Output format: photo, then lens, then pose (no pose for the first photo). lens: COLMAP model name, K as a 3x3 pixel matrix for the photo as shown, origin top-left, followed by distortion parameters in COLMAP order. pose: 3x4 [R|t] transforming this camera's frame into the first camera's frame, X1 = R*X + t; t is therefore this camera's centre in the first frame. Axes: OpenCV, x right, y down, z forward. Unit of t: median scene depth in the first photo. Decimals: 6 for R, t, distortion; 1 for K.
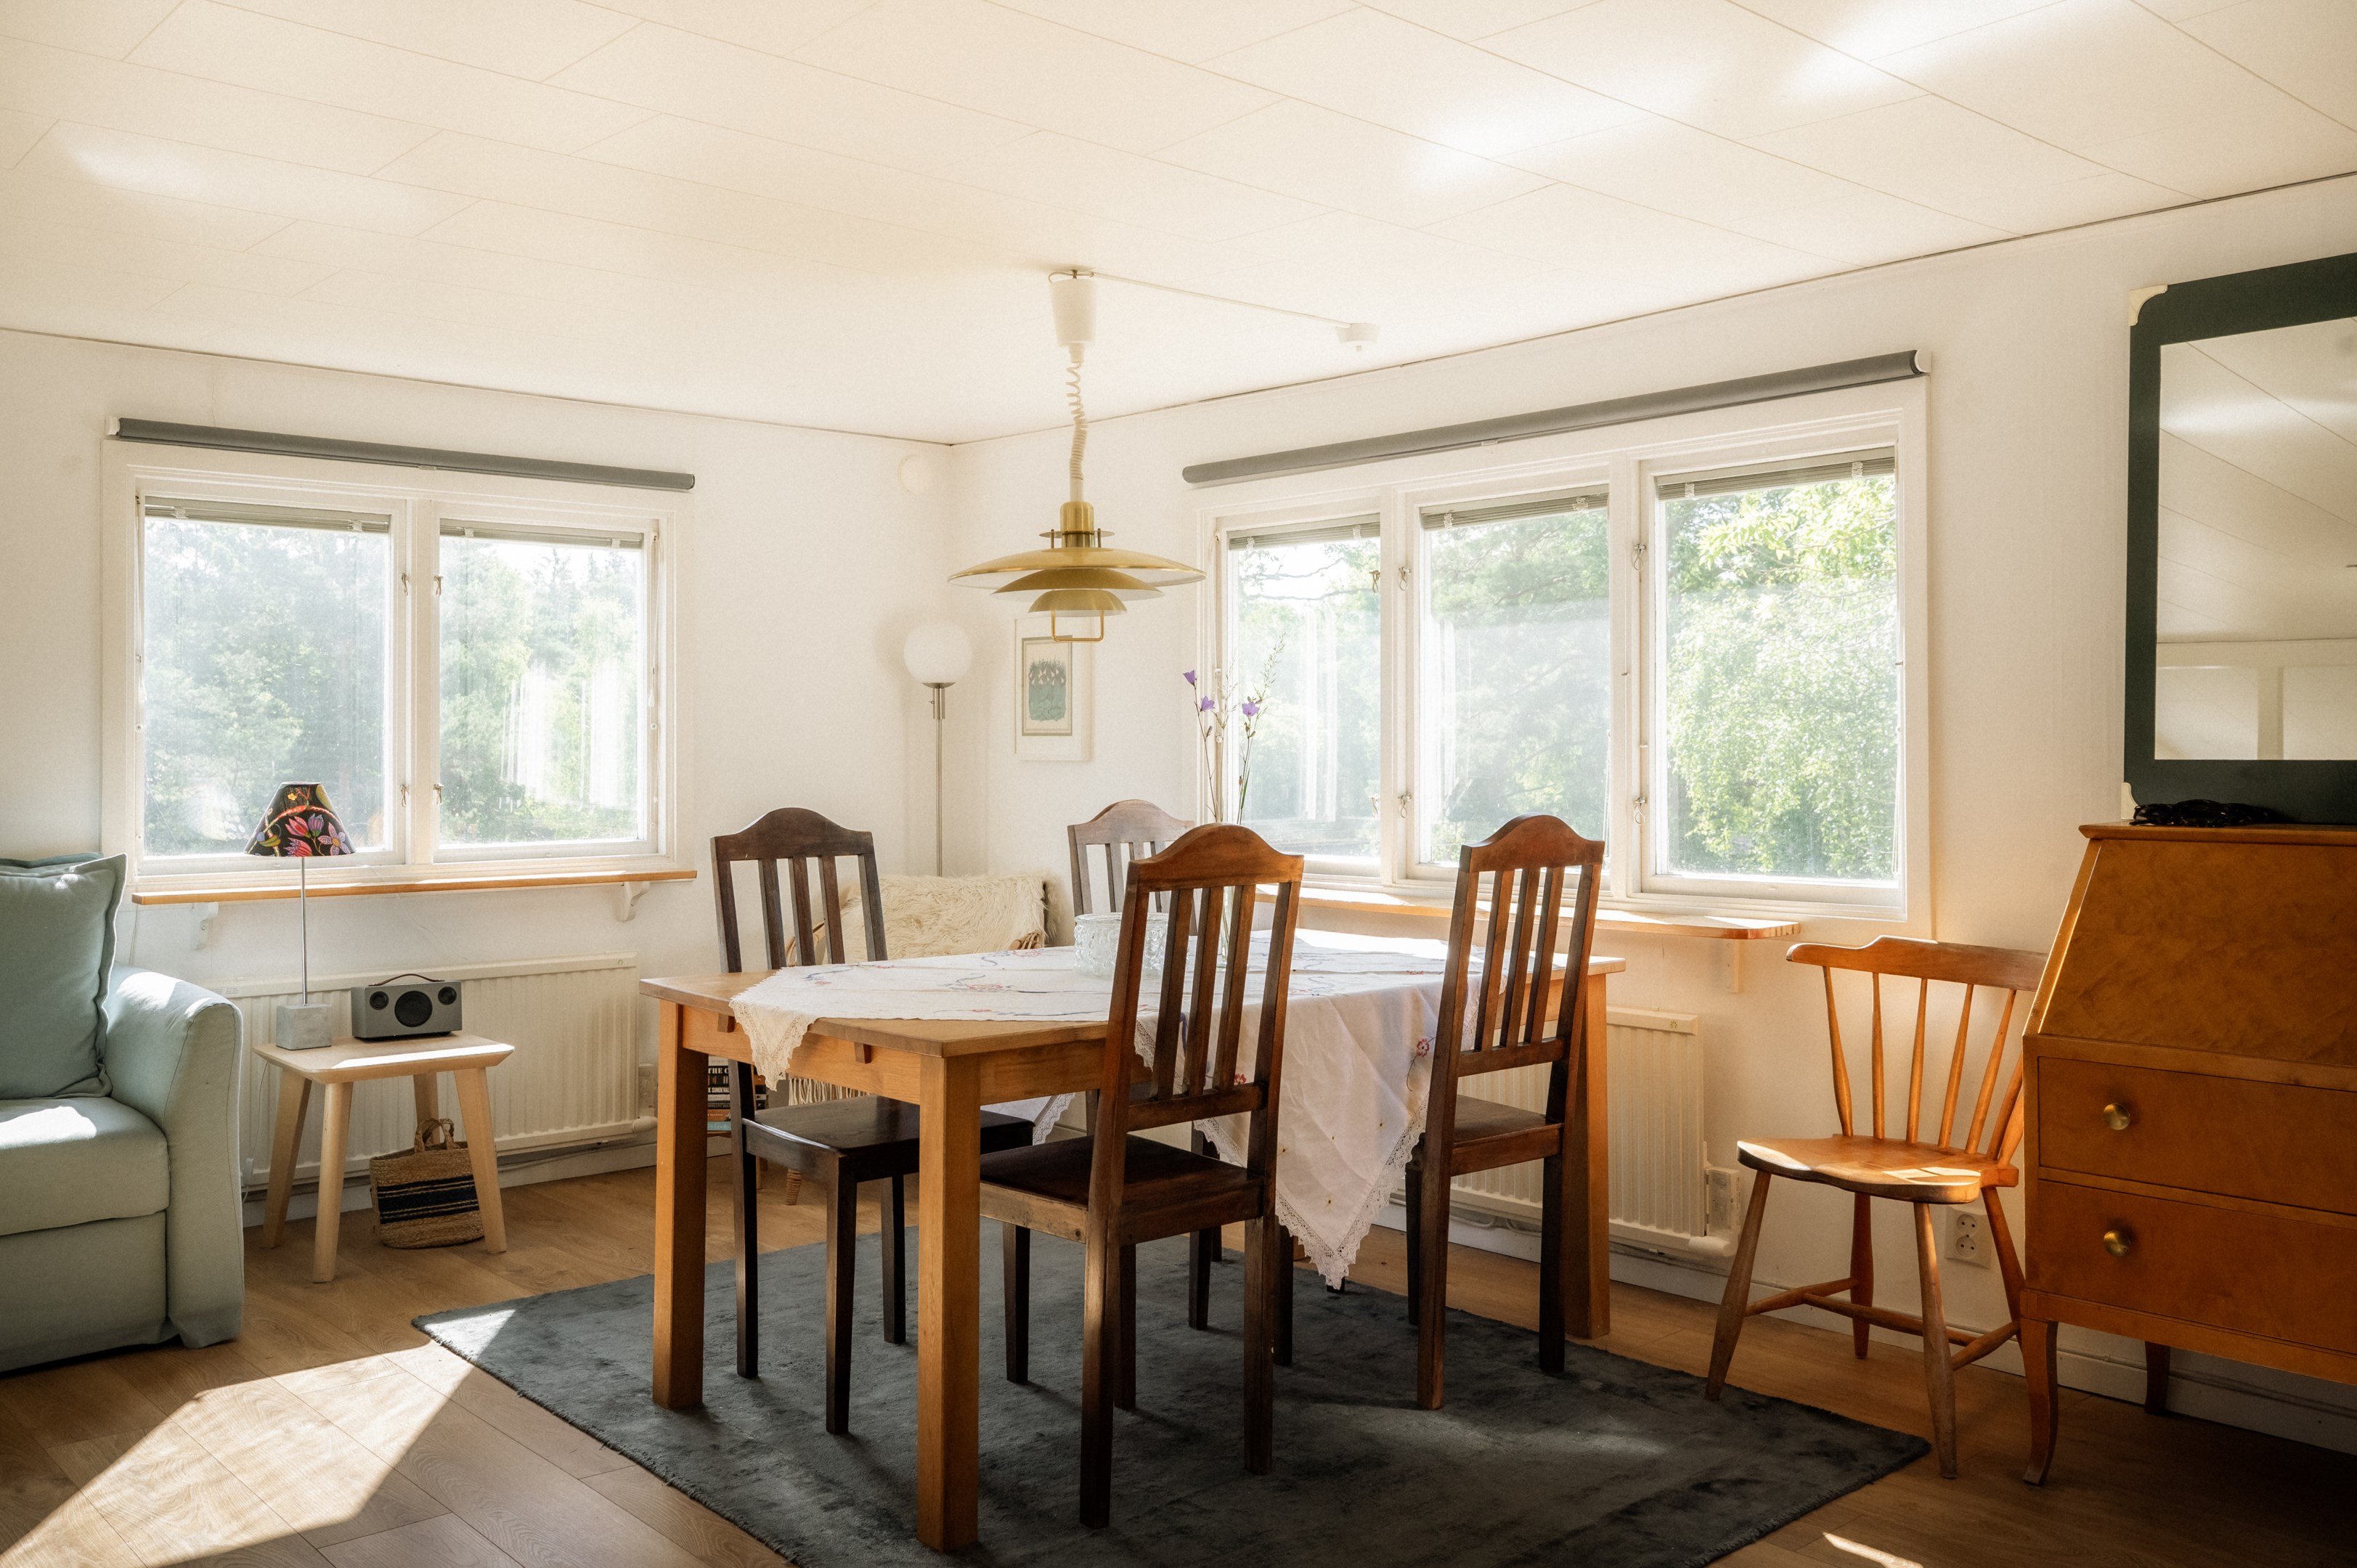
lens RADIAL K [[1969.2, 0, 1166.5], [0, 1969.2, 728.4], [0, 0, 1]] dist [0.004064, -0.004035]
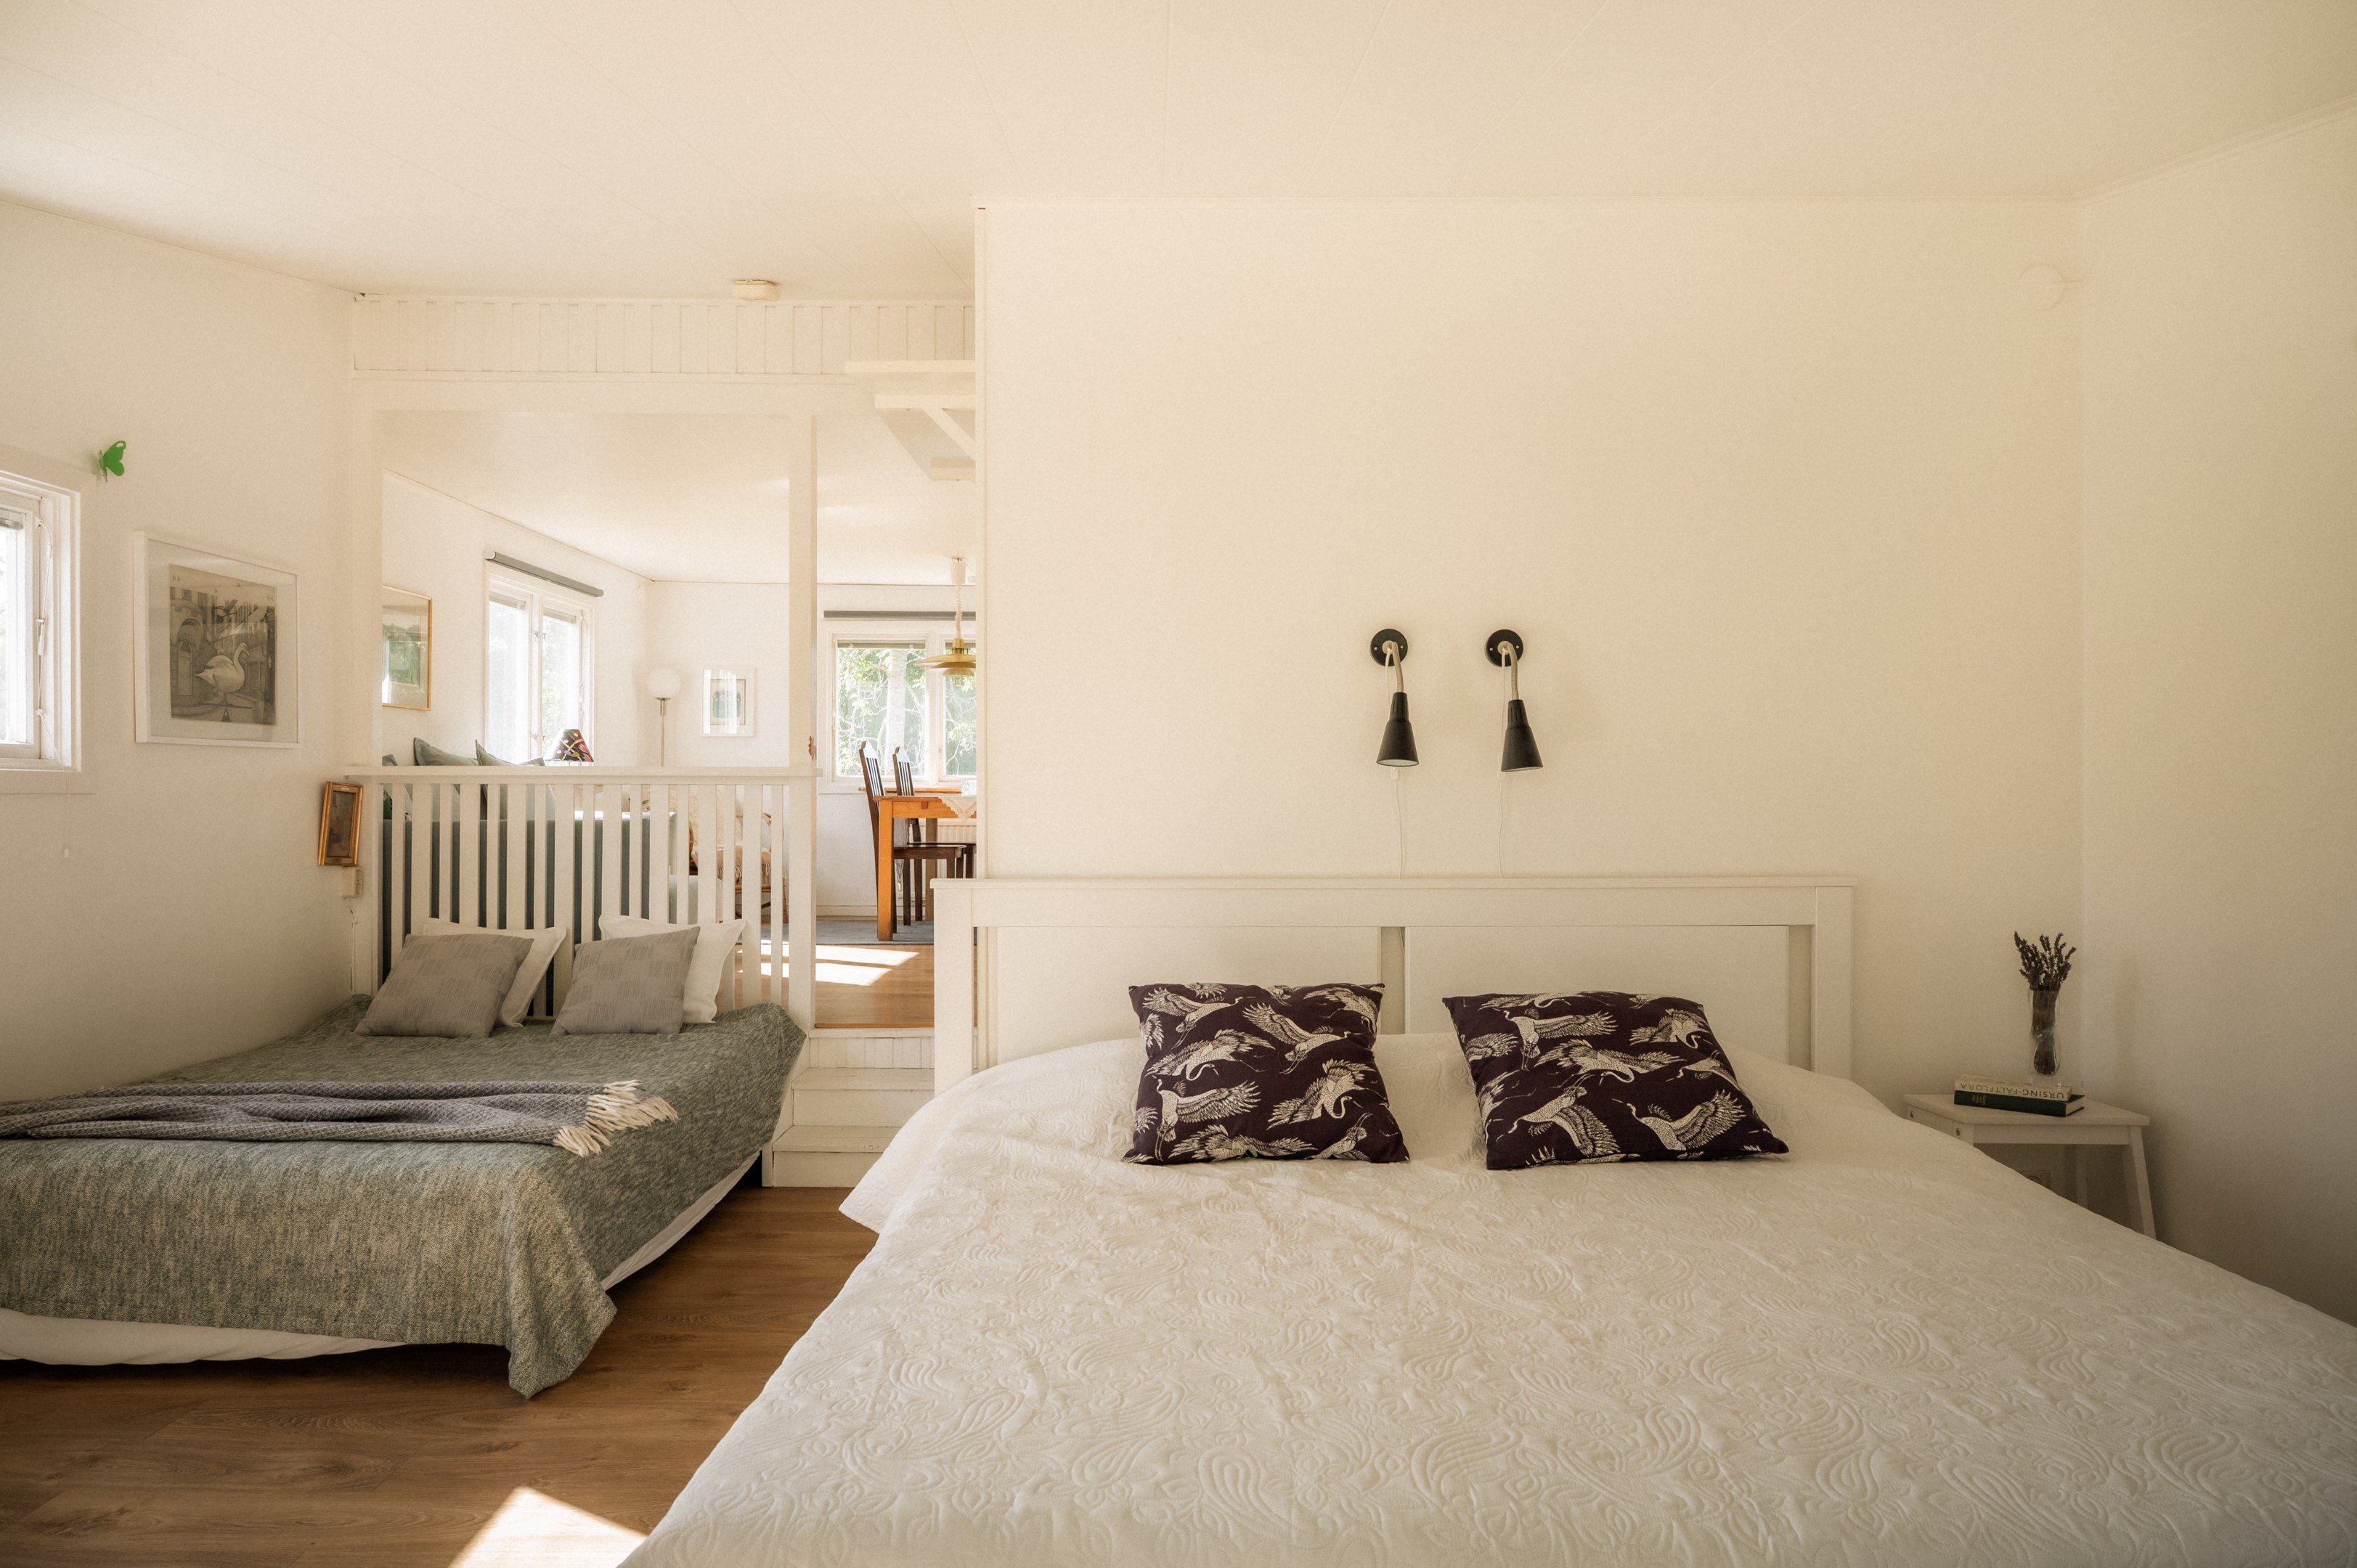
lens RADIAL K [[1610.6, 0, 1175.0], [0, 1610.6, 789.5], [0, 0, 1]] dist [-0.001399, -0.000928]
pose [[0.665179, 0.007386, 0.746647, -1.467717], [-0.011443, 0.999934, 0.000303, 0.095781], [-0.746596, -0.008745, 0.665220, -0.754739]]
